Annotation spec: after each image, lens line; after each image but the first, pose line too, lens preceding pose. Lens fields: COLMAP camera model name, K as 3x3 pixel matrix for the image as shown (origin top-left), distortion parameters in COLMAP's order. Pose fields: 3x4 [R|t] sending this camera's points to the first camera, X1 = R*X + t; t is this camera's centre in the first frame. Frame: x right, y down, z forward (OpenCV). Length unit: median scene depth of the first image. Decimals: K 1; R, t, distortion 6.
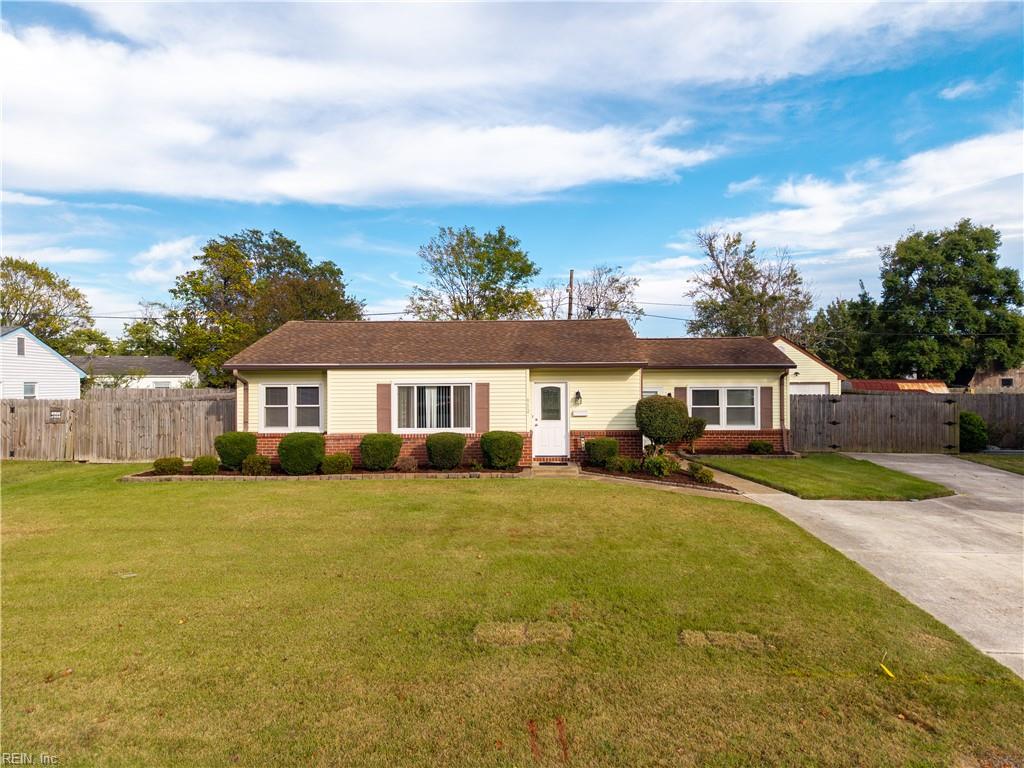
lens RADIAL K [[682.5, 0, 514.8], [0, 682.5, 384.0], [0, 0, 1]] dist [0.045397, -0.054772]
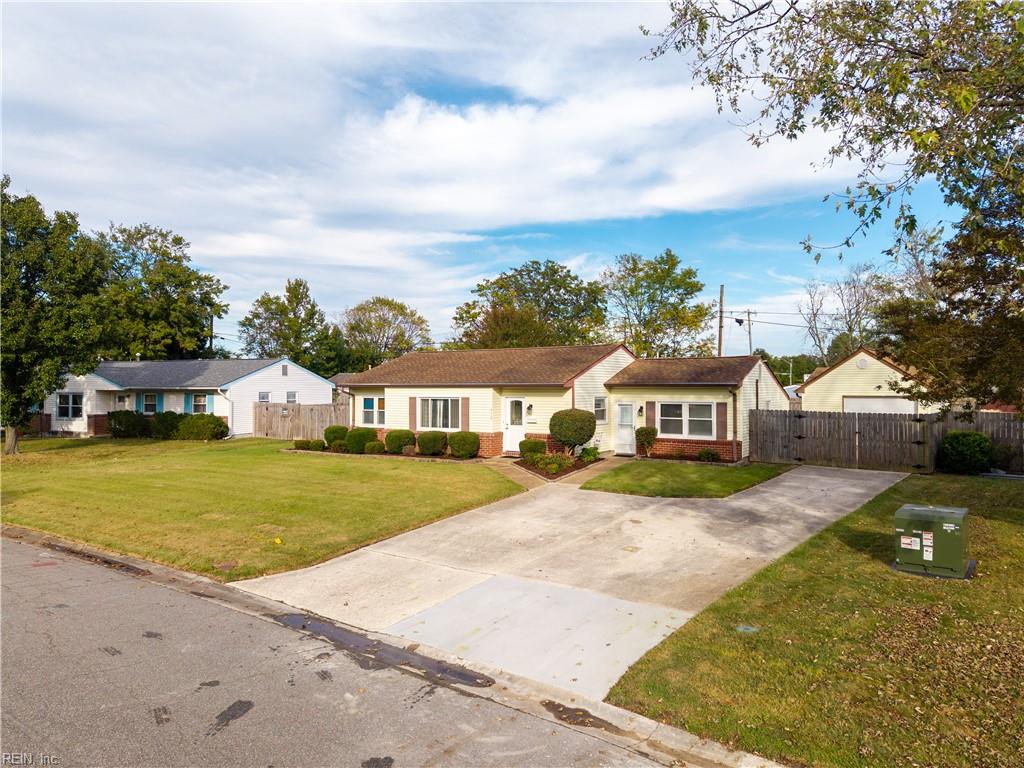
lens RADIAL K [[682.5, 0, 514.8], [0, 682.5, 384.0], [0, 0, 1]] dist [0.045397, -0.054772]
pose [[0.857774, 0.002670, -0.514020, 0.651412], [-0.002851, 0.999996, 0.000436, -0.025637], [0.514019, 0.001092, 0.857778, -0.143409]]
